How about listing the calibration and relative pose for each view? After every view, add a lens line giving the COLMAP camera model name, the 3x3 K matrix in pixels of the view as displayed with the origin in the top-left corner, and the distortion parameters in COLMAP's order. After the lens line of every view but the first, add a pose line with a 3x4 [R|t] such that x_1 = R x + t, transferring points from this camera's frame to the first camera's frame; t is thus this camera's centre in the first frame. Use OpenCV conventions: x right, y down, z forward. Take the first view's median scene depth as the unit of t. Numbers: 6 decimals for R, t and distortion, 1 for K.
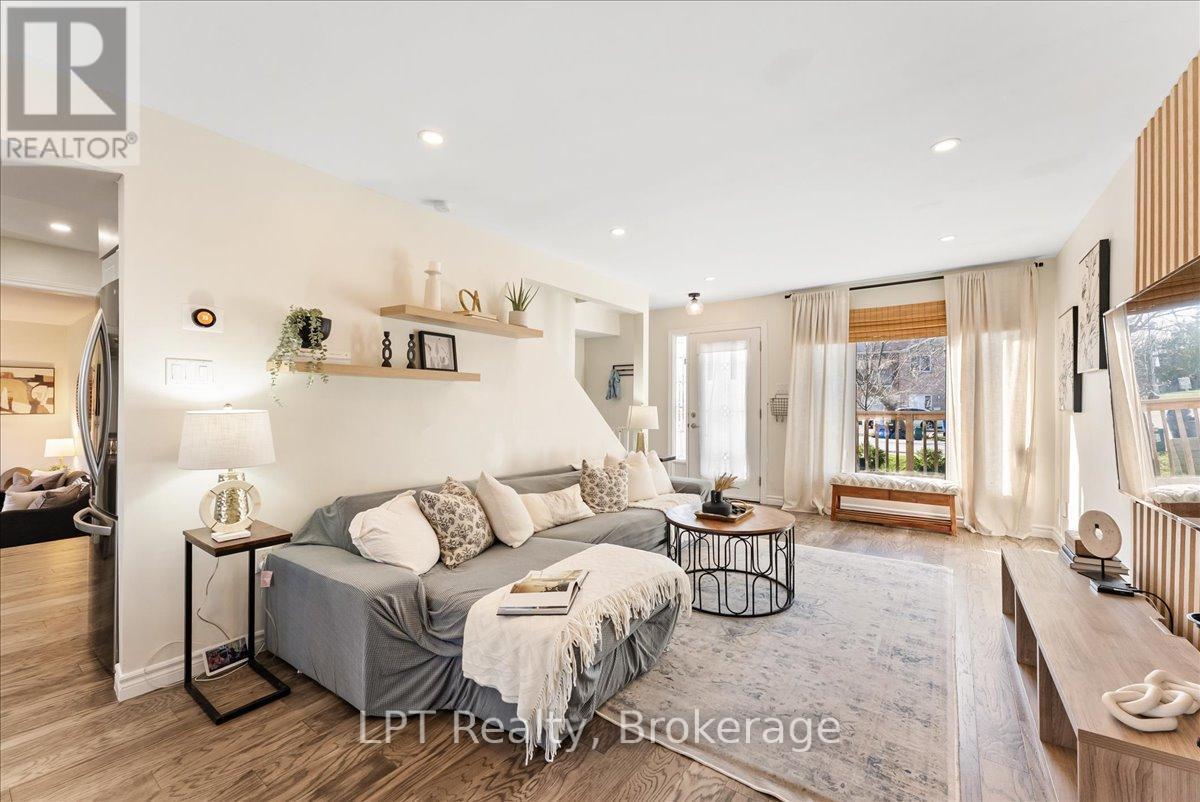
lens RADIAL K [[478.5, 0, 599.6], [0, 478.5, 408.1], [0, 0, 1]] dist [-0.004275, -0.000695]
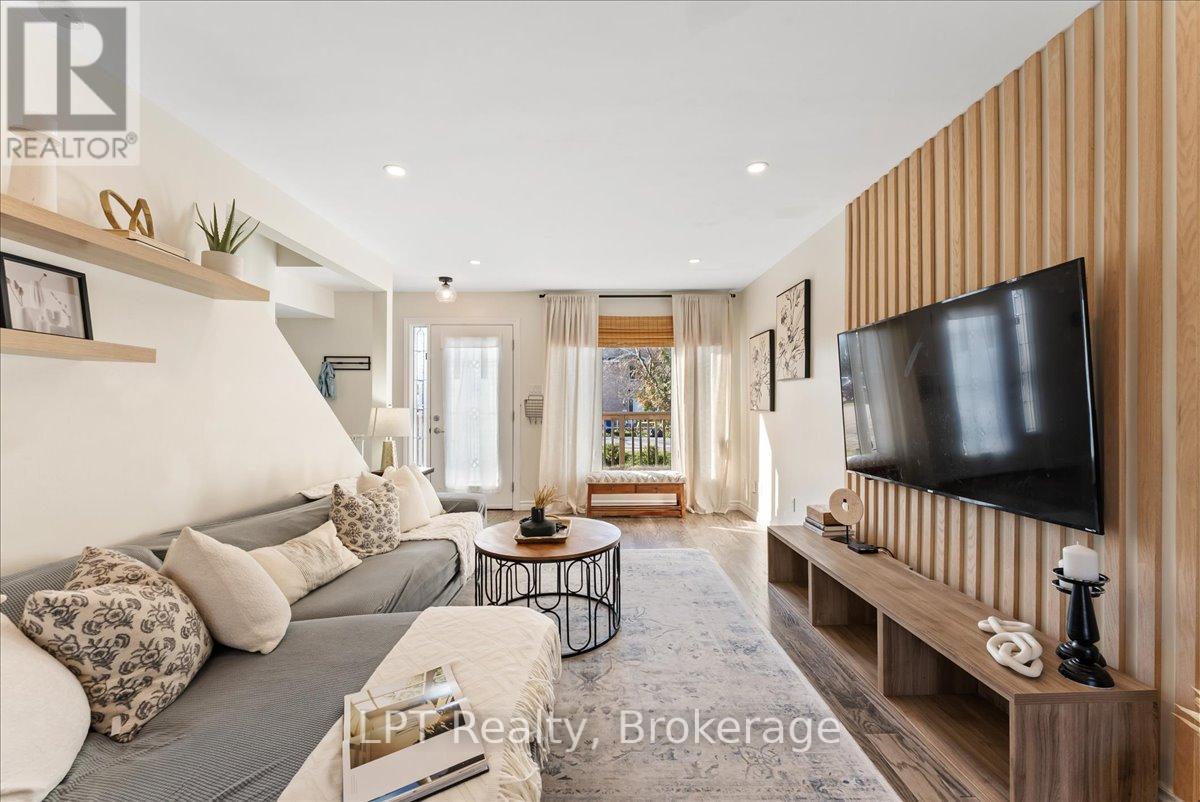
lens RADIAL K [[478.5, 0, 599.6], [0, 478.5, 408.1], [0, 0, 1]] dist [-0.004275, -0.000695]
pose [[0.806274, -0.002843, 0.591536, -0.144039], [0.006190, 0.999974, -0.003631, 0.001491], [-0.591510, 0.006589, 0.806270, 0.223838]]
